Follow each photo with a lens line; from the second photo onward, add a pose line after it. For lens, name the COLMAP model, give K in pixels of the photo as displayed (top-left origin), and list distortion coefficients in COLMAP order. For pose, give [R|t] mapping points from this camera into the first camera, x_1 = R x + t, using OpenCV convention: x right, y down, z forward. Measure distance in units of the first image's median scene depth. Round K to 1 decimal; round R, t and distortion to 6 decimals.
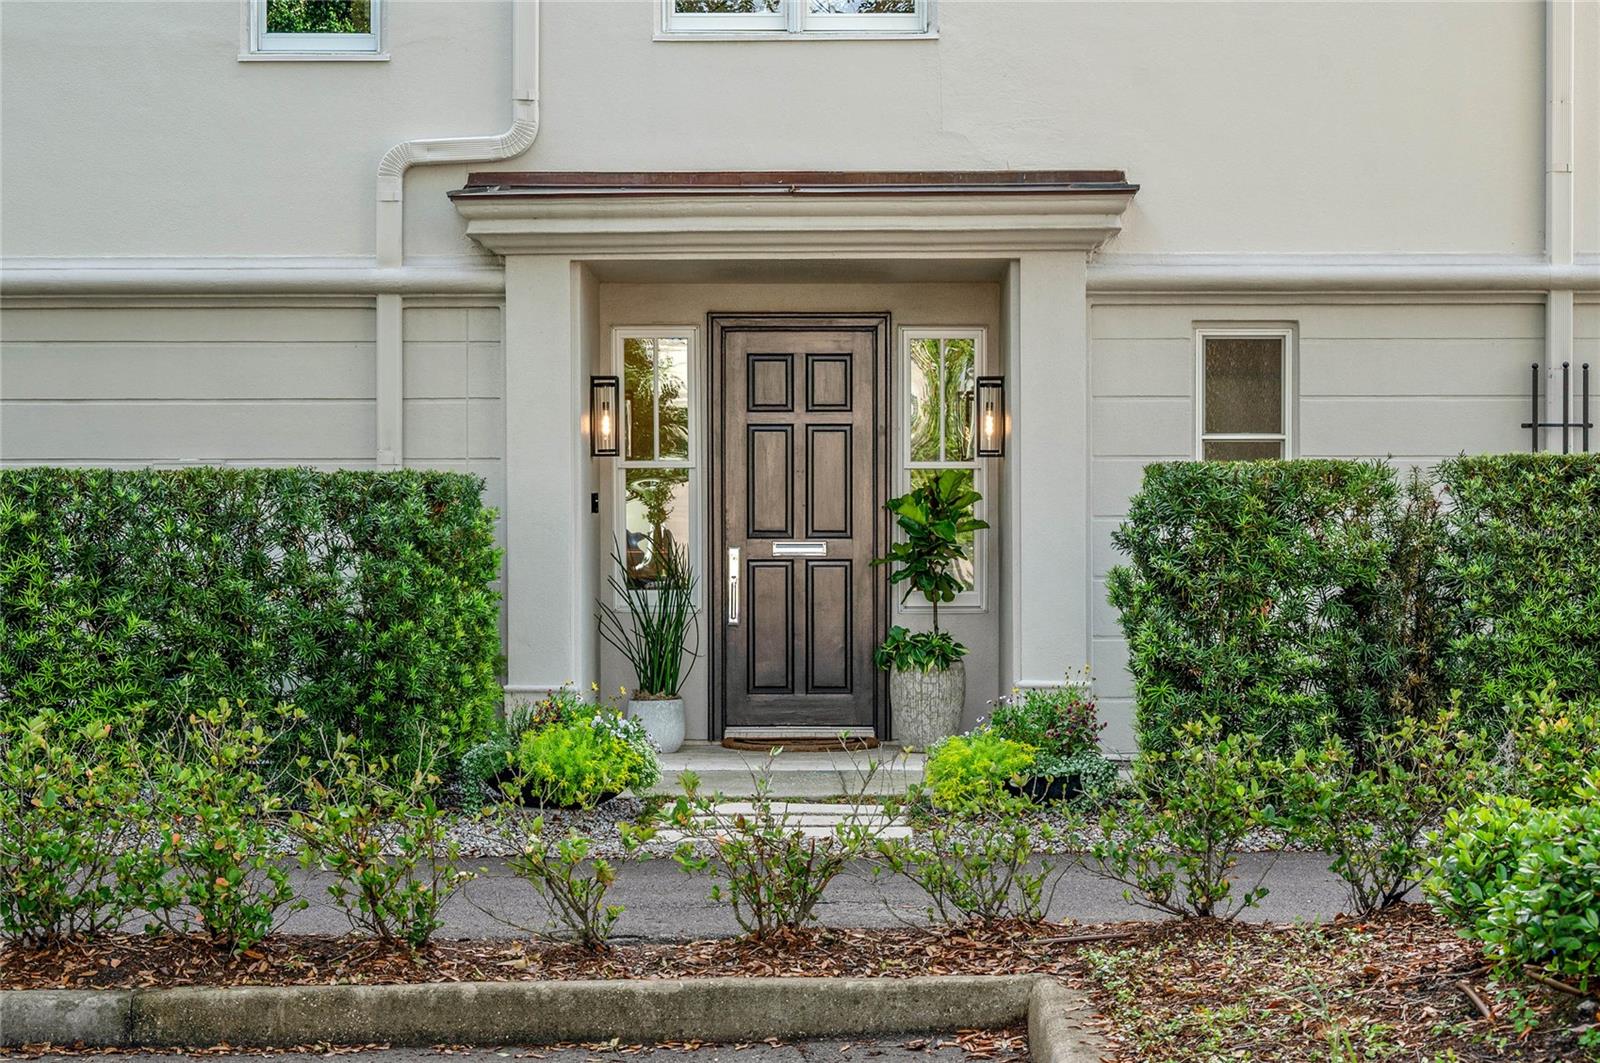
lens RADIAL K [[2669.2, 0, 800.0], [0, 2669.2, 531.5], [0, 0, 1]] dist [0.007674, -0.062853]
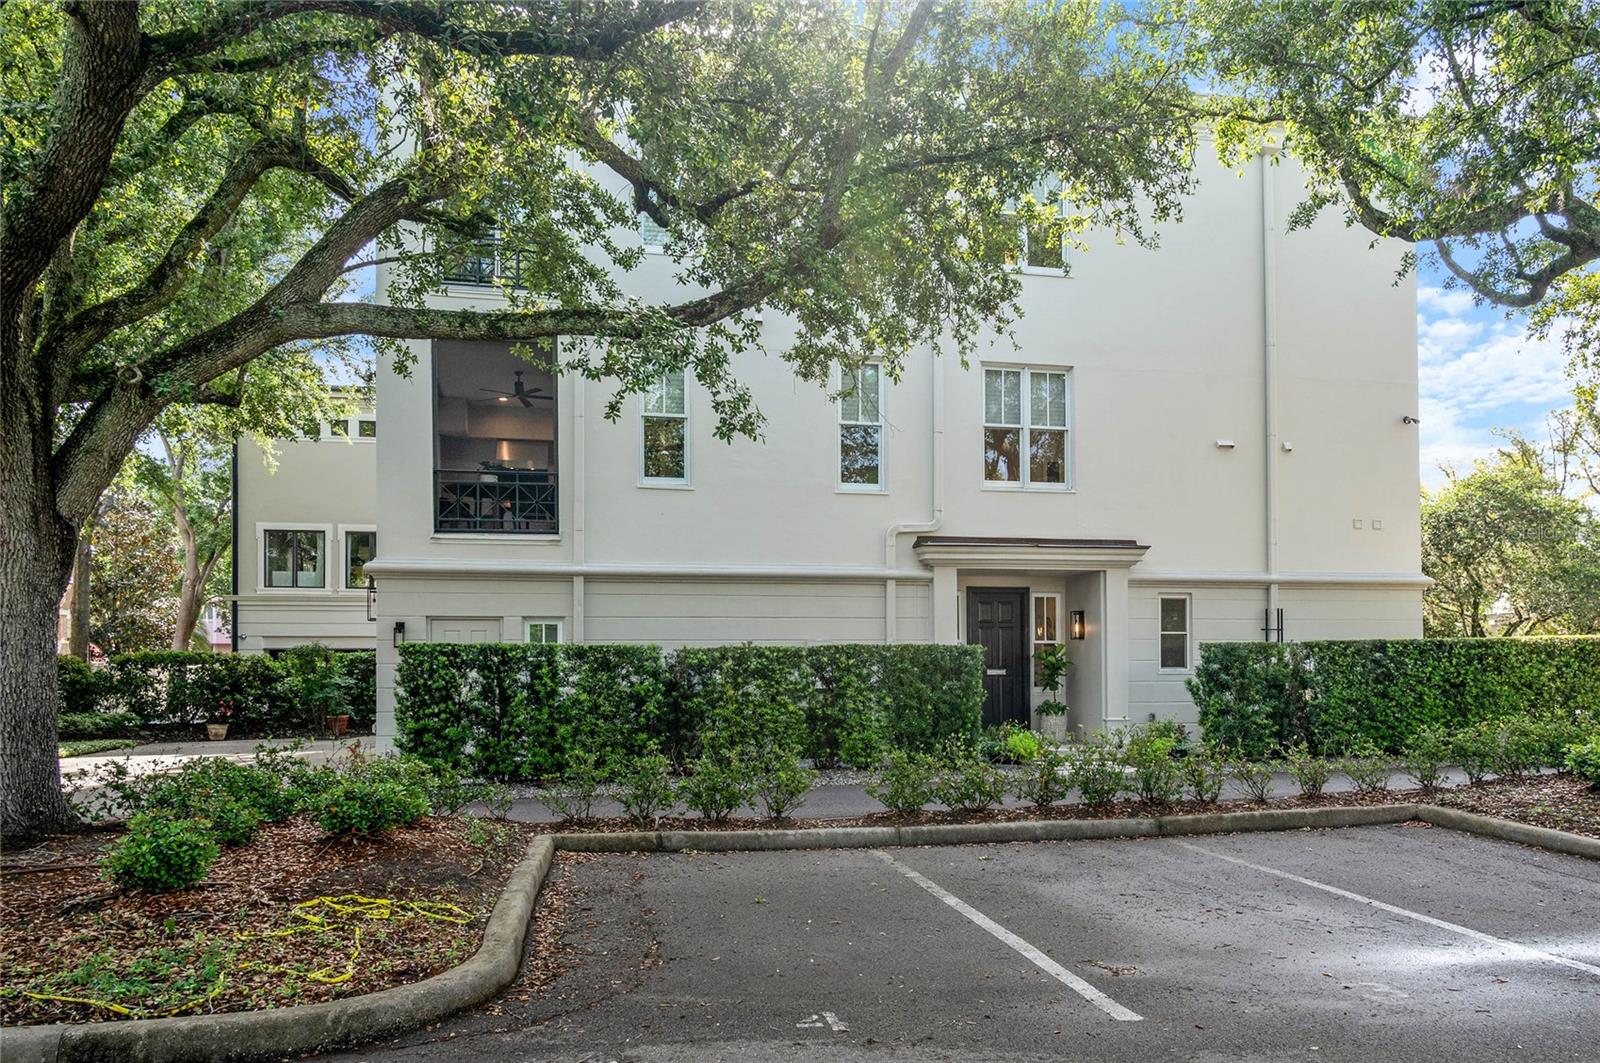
lens RADIAL K [[1103.4, 0, 799.5], [0, 1103.4, 602.9], [0, 0, 1]] dist [-0.004108, 0.003248]
pose [[0.977746, 0.009550, 0.209575, -0.484906], [0.002412, 0.998386, -0.056748, -0.001109], [-0.209779, 0.055991, 0.976144, -0.083208]]
